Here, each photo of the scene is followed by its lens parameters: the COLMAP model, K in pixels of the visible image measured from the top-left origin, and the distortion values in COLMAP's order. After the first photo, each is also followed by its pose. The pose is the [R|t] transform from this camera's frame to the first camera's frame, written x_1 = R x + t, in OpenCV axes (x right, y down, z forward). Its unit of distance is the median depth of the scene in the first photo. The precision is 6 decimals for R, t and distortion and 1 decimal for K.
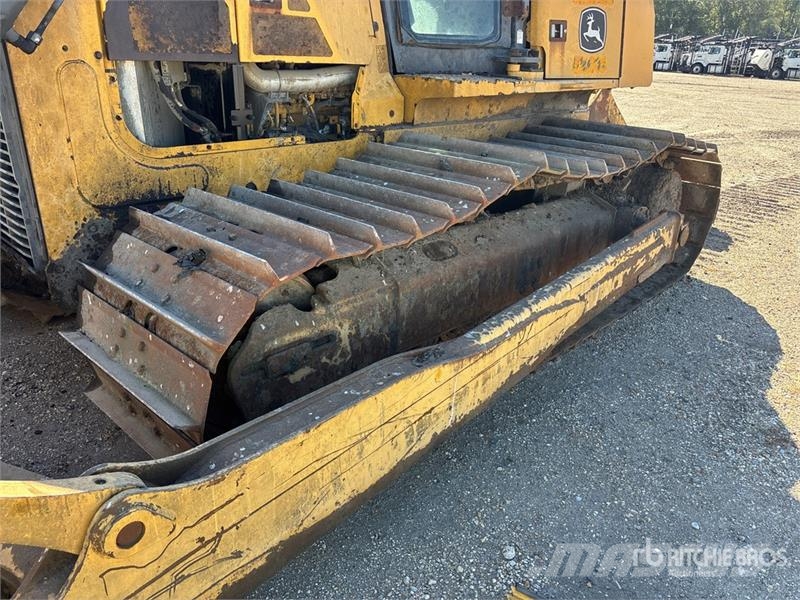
lens RADIAL K [[604.2, 0, 410.6], [0, 604.2, 304.7], [0, 0, 1]] dist [0.039312, -0.041513]
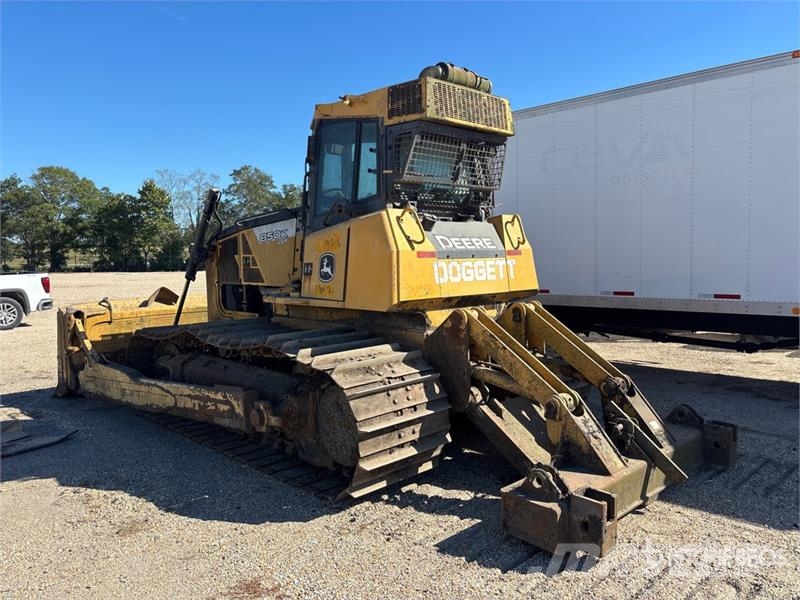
lens RADIAL K [[604.2, 0, 396.3], [0, 604.2, 286.2], [0, 0, 1]] dist [0.039312, -0.041513]
pose [[-0.048493, 0.010535, -0.998768, 2.371959], [-0.383638, 0.923048, 0.028363, -0.719191], [0.922210, 0.384541, -0.040720, 1.715920]]
